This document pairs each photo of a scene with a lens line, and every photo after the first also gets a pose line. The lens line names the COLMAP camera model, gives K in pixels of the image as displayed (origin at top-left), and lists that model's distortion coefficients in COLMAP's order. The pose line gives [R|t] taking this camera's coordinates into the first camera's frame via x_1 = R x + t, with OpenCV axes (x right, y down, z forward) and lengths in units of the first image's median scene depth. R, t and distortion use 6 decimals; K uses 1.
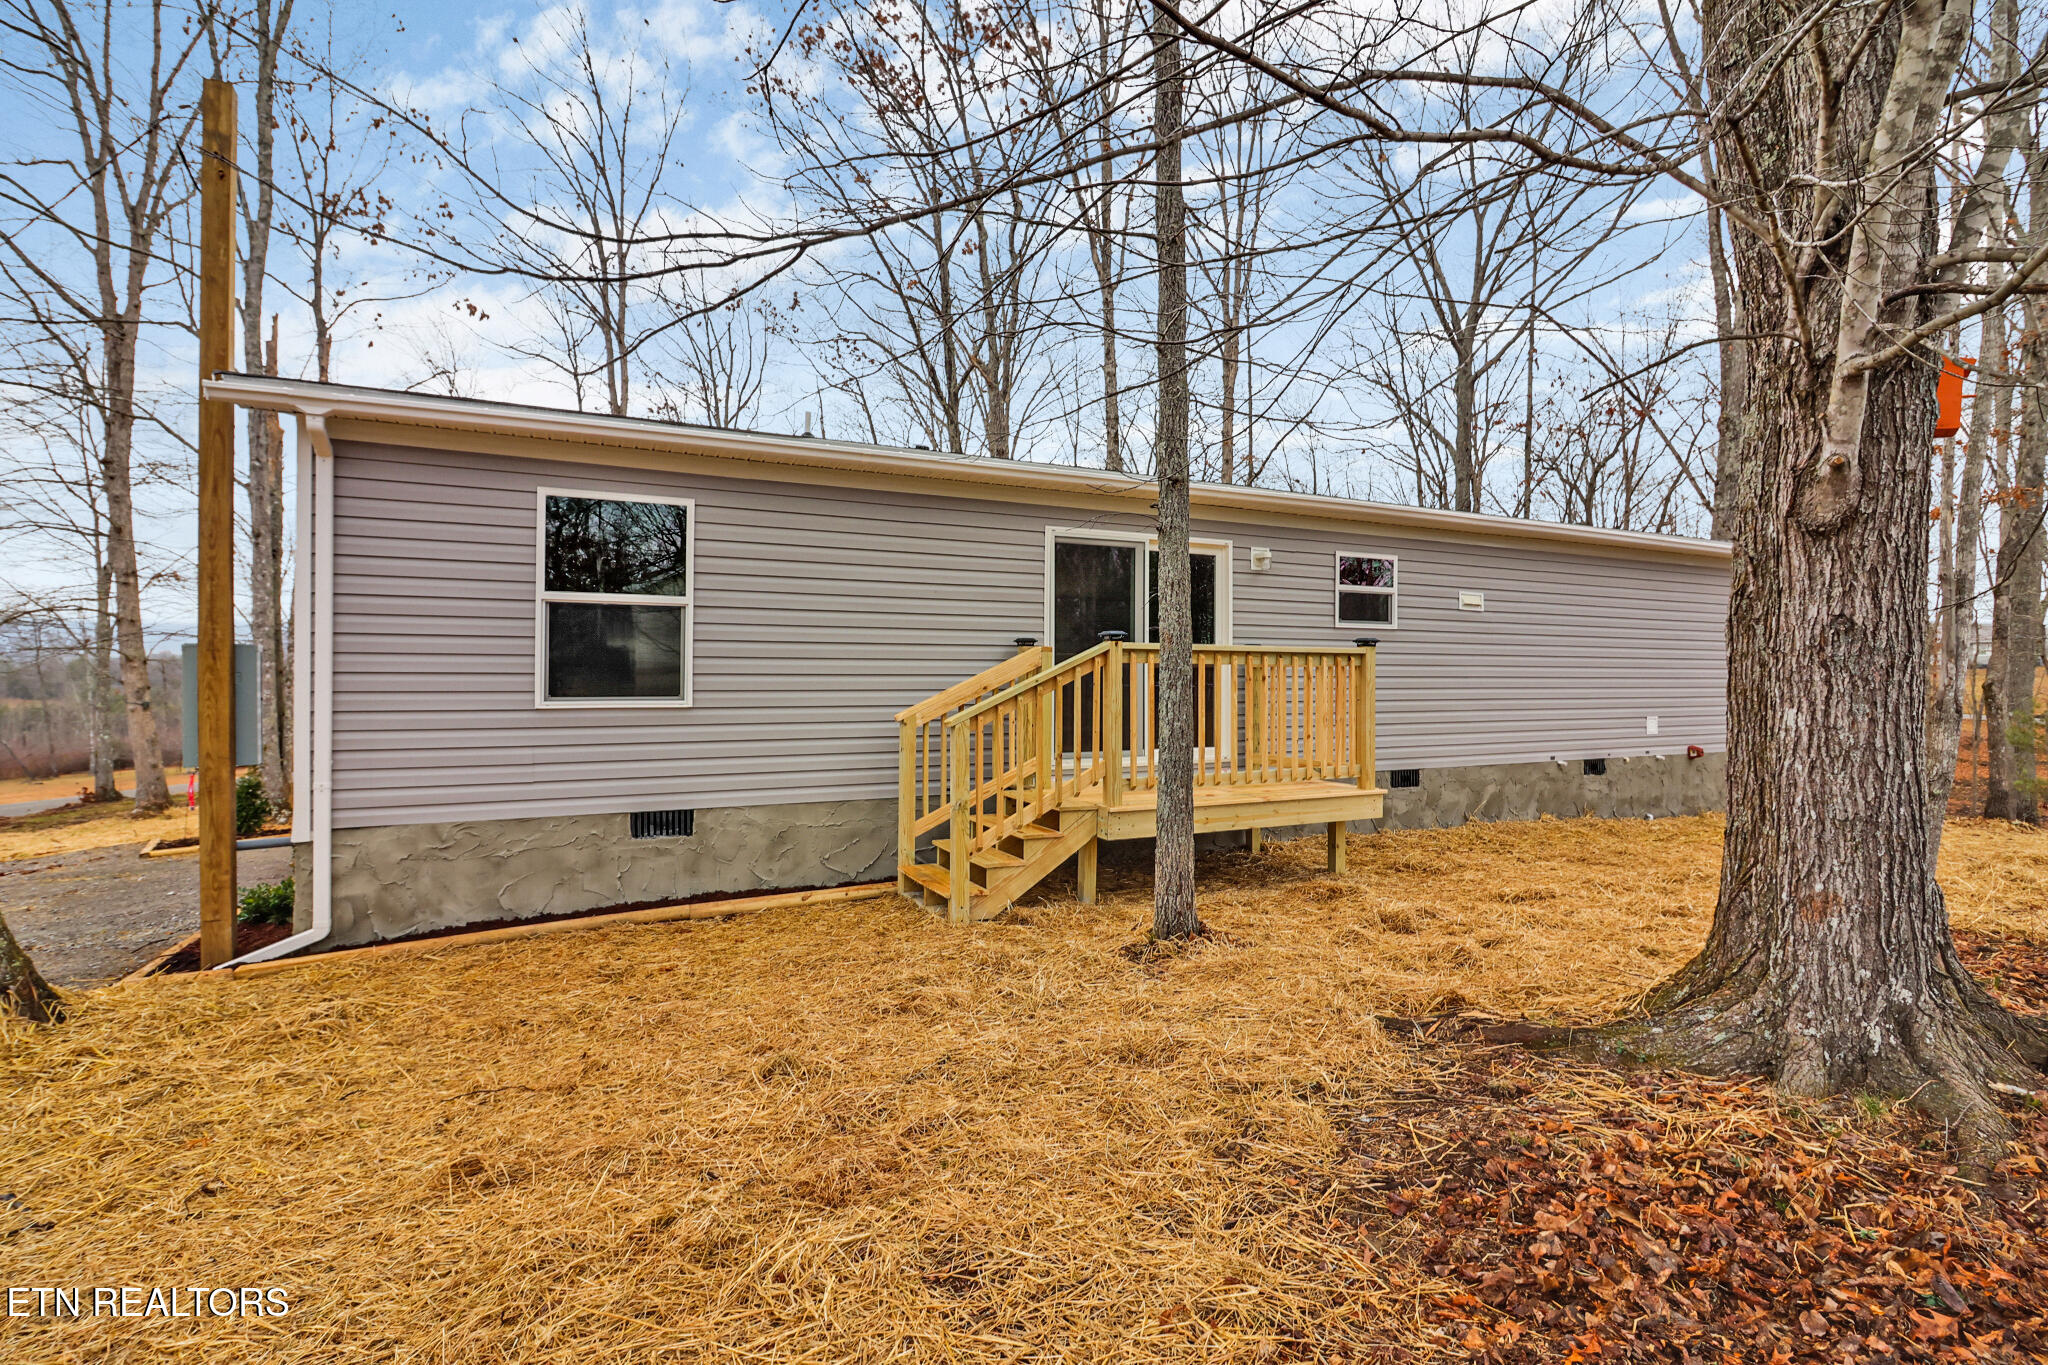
lens RADIAL K [[954.0, 0, 1025.9], [0, 954.0, 695.0], [0, 0, 1]] dist [-0.001153, -0.000646]
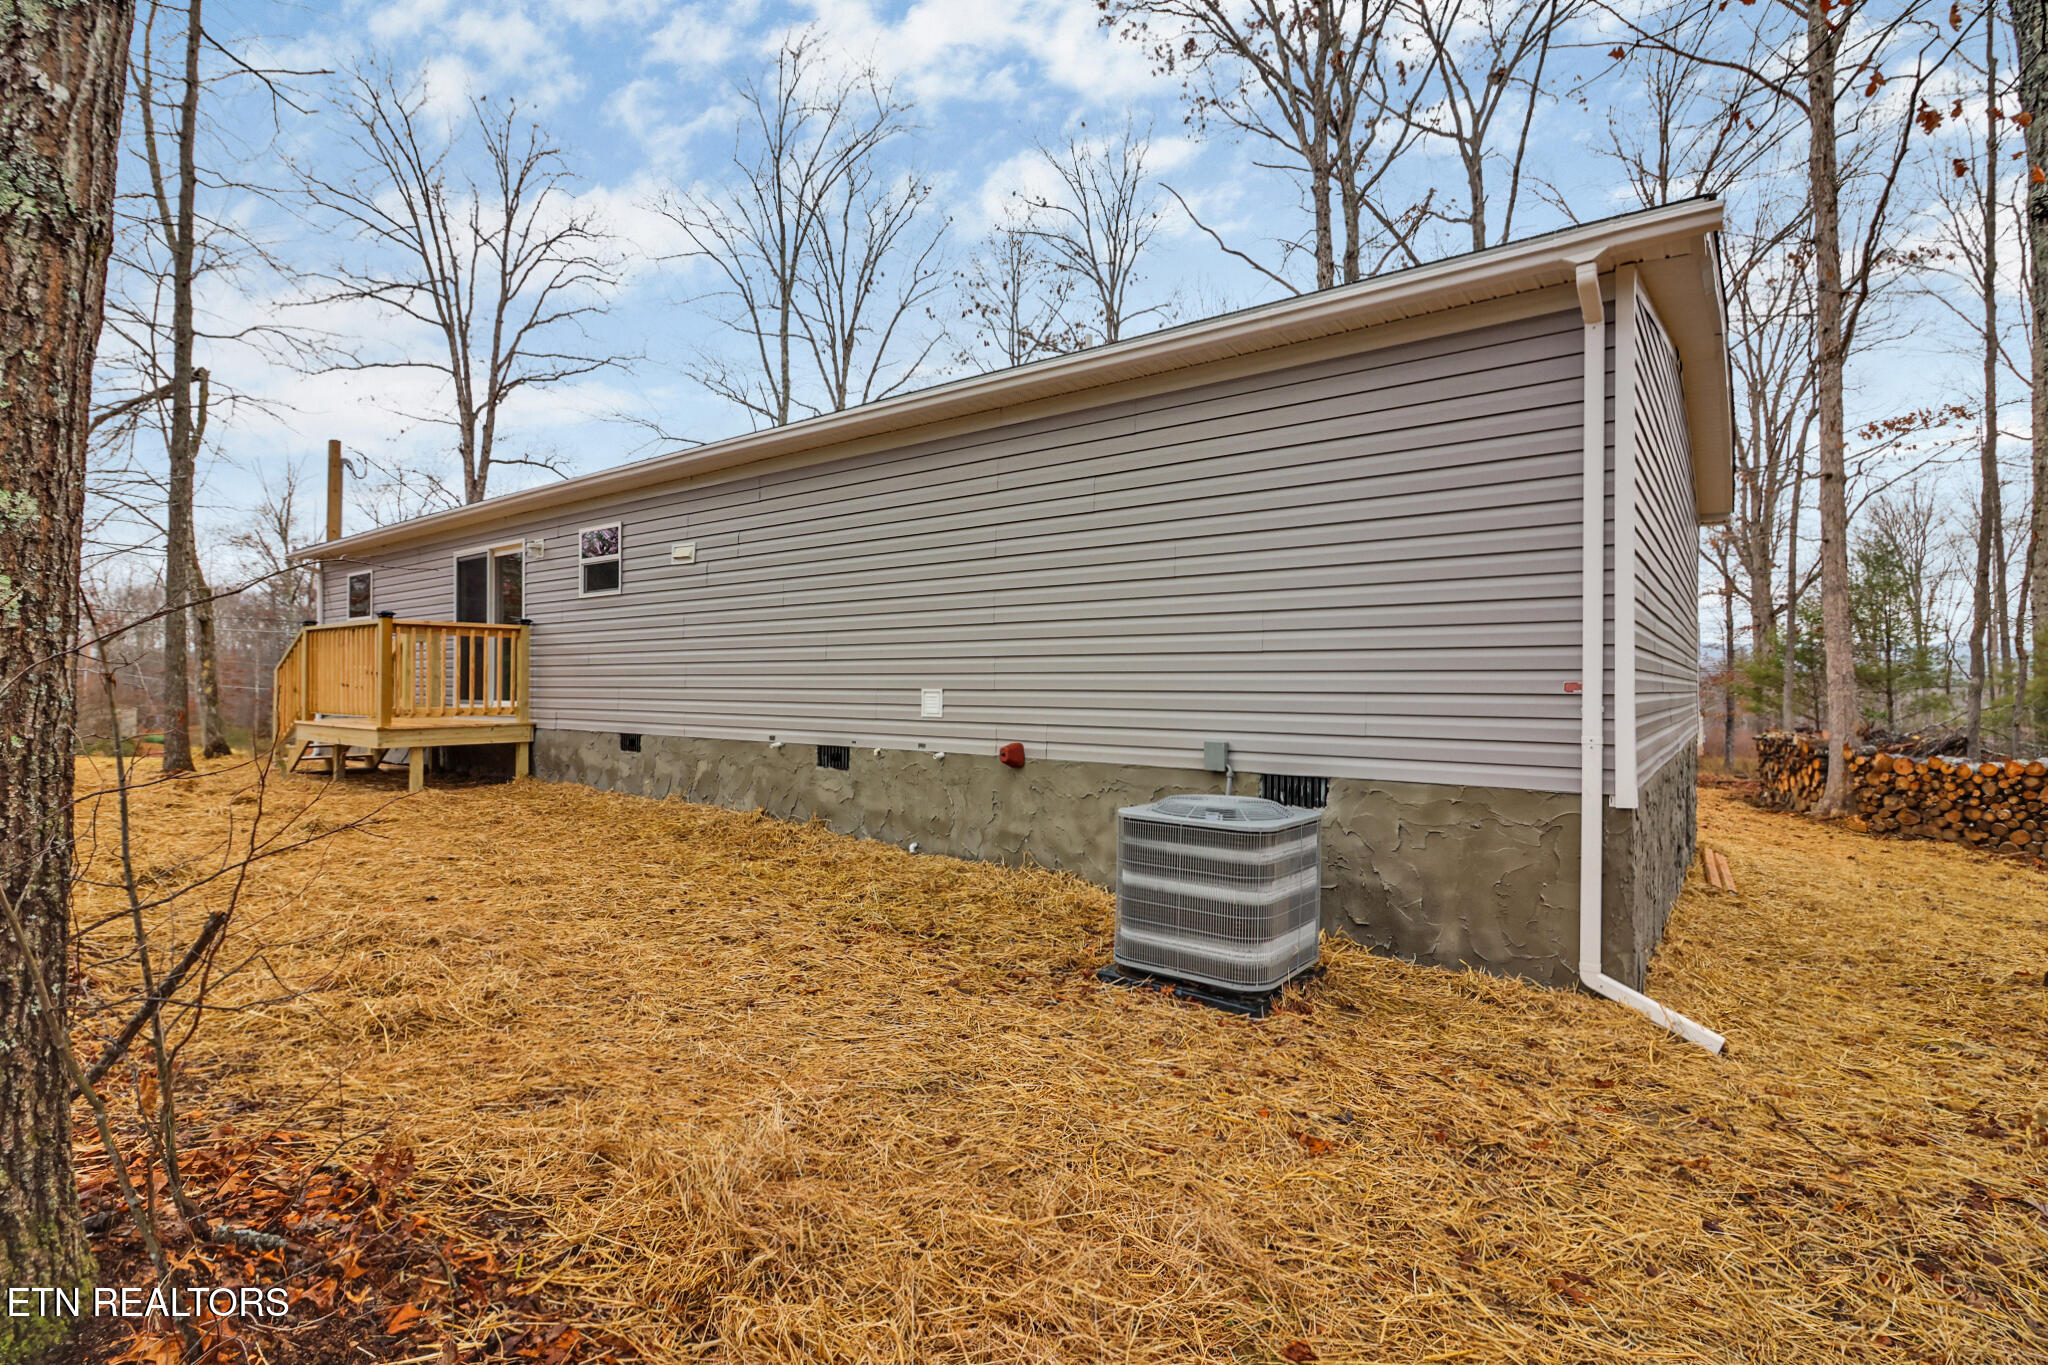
lens RADIAL K [[954.0, 0, 1025.5], [0, 954.0, 672.8], [0, 0, 1]] dist [-0.001153, -0.000646]
pose [[0.442050, -0.000307, -0.896991, 1.342427], [-0.000442, 1.000000, -0.000560, 0.013952], [0.896990, 0.000645, 0.442049, 0.847889]]
